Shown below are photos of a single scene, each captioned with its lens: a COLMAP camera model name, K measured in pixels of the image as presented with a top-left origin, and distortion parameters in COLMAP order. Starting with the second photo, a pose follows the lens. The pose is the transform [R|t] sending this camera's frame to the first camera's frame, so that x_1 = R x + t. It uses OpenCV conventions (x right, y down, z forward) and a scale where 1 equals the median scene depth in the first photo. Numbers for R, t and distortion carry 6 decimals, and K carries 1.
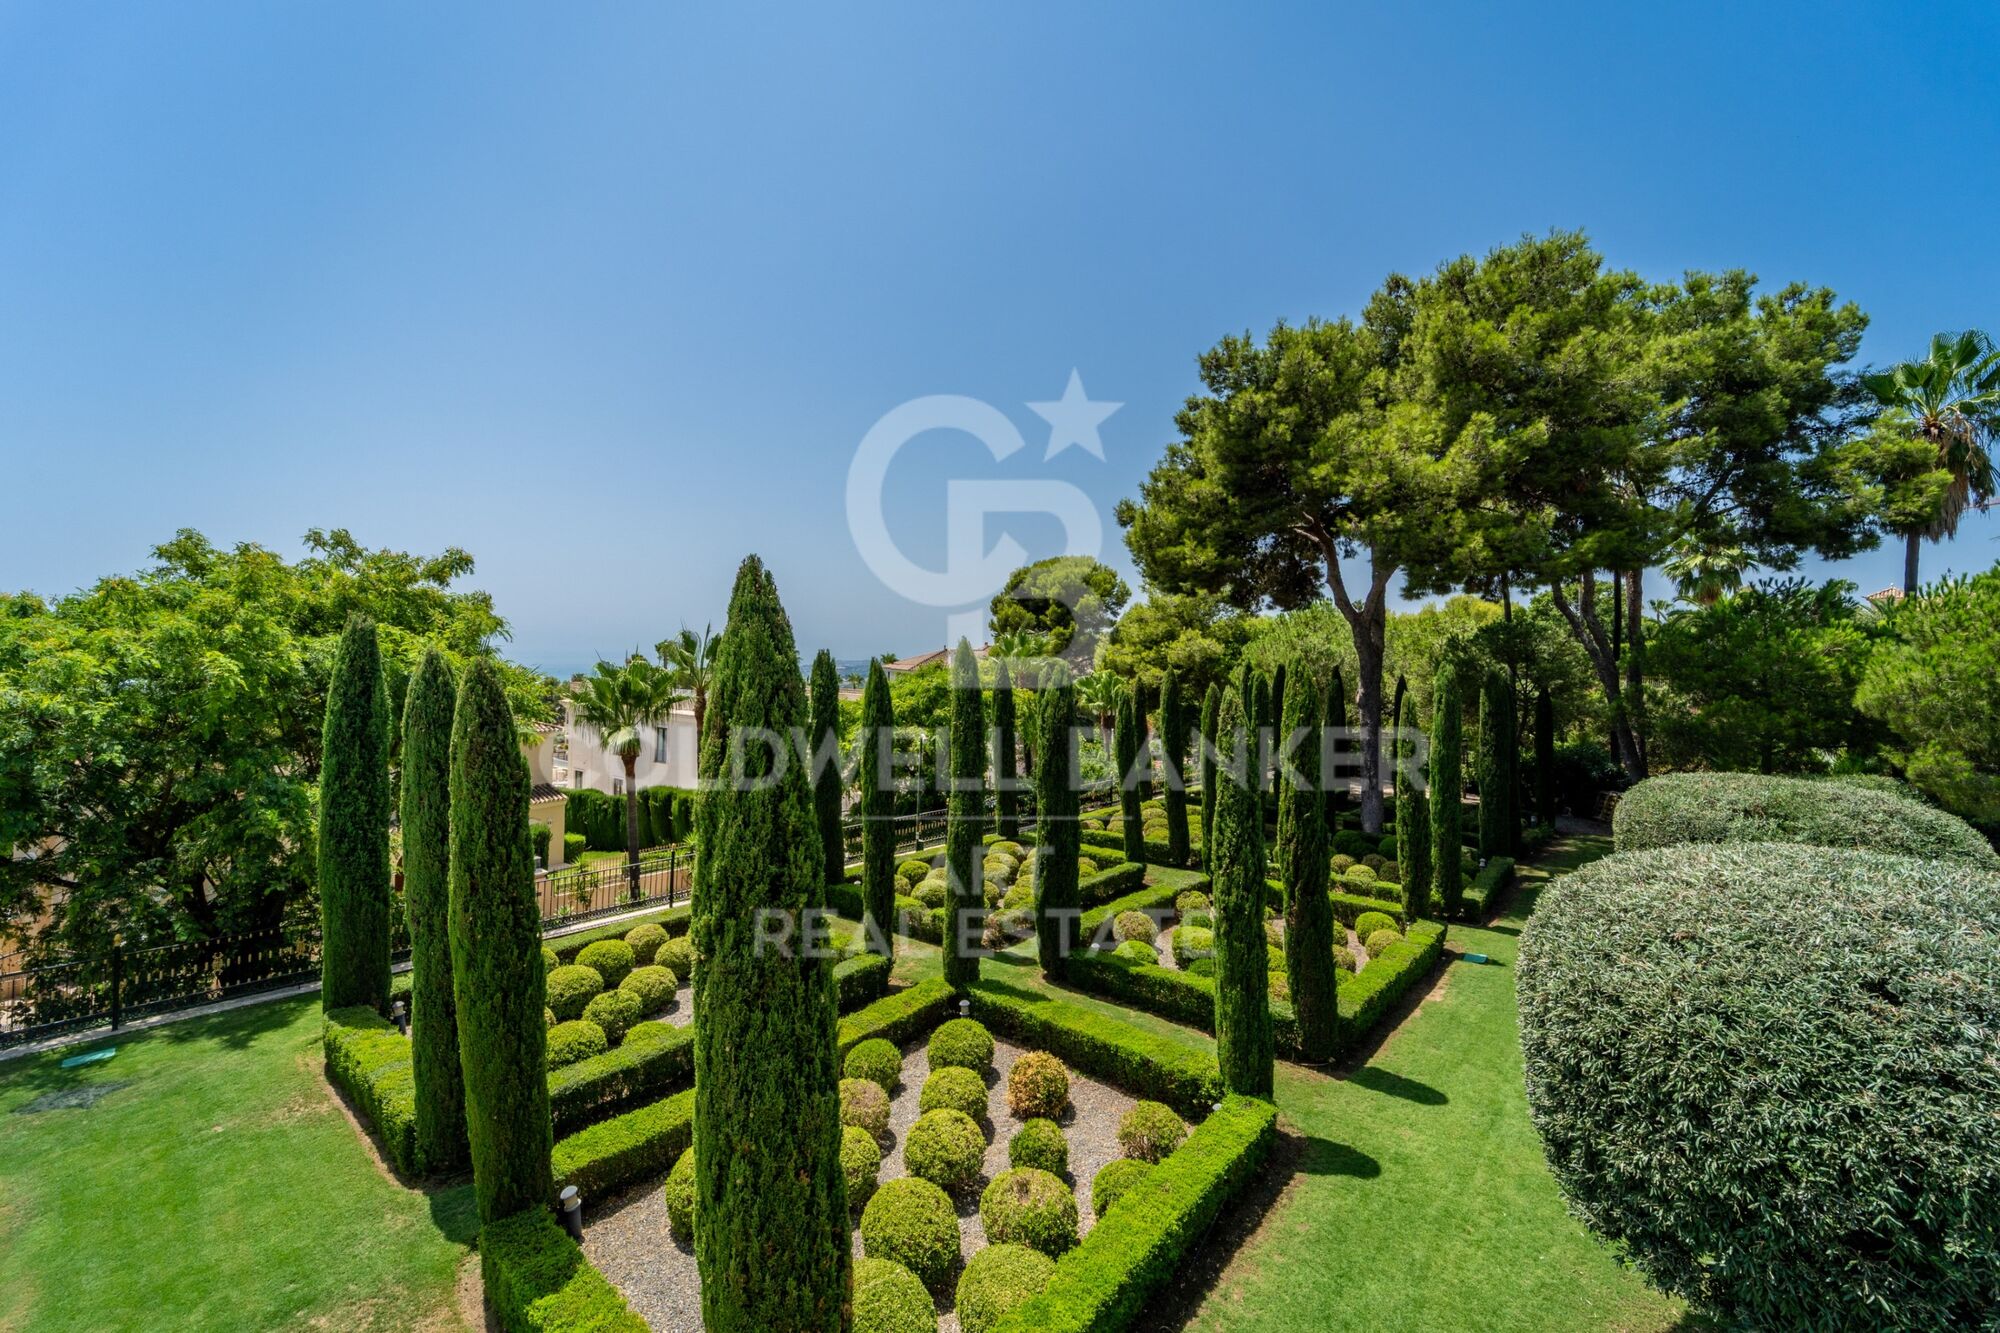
lens RADIAL K [[826.6, 0, 992.7], [0, 826.6, 631.9], [0, 0, 1]] dist [0.000990, 0.000160]
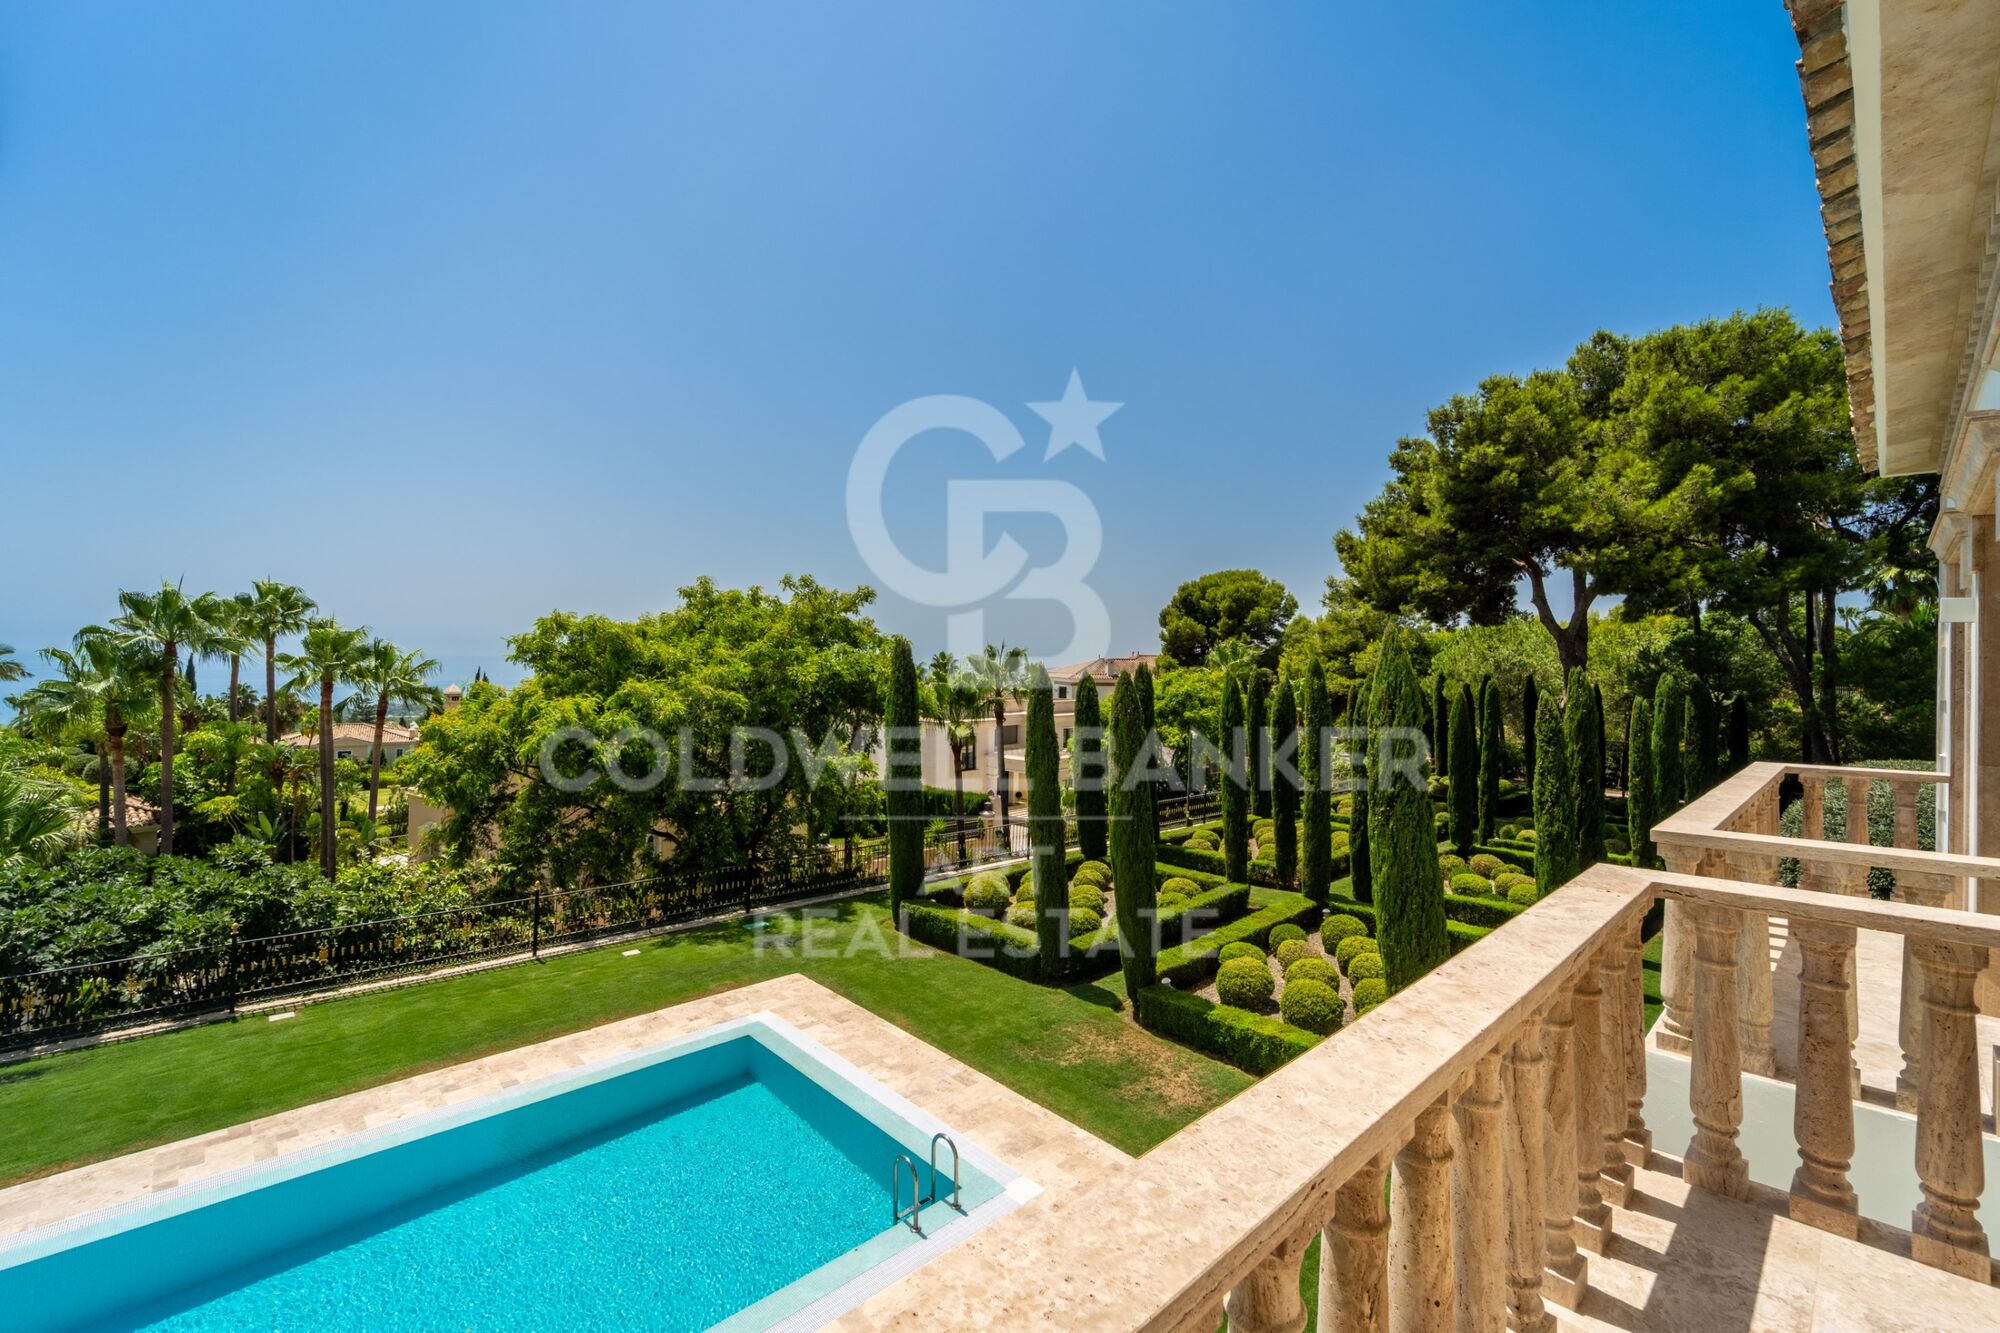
lens RADIAL K [[861.1, 0, 998.6], [0, 861.1, 646.0], [0, 0, 1]] dist [0.016721, -0.012354]
pose [[0.995298, -0.001081, -0.096858, -0.249859], [0.001840, 0.999968, 0.007754, -0.012136], [0.096847, -0.007896, 0.995268, -0.297216]]
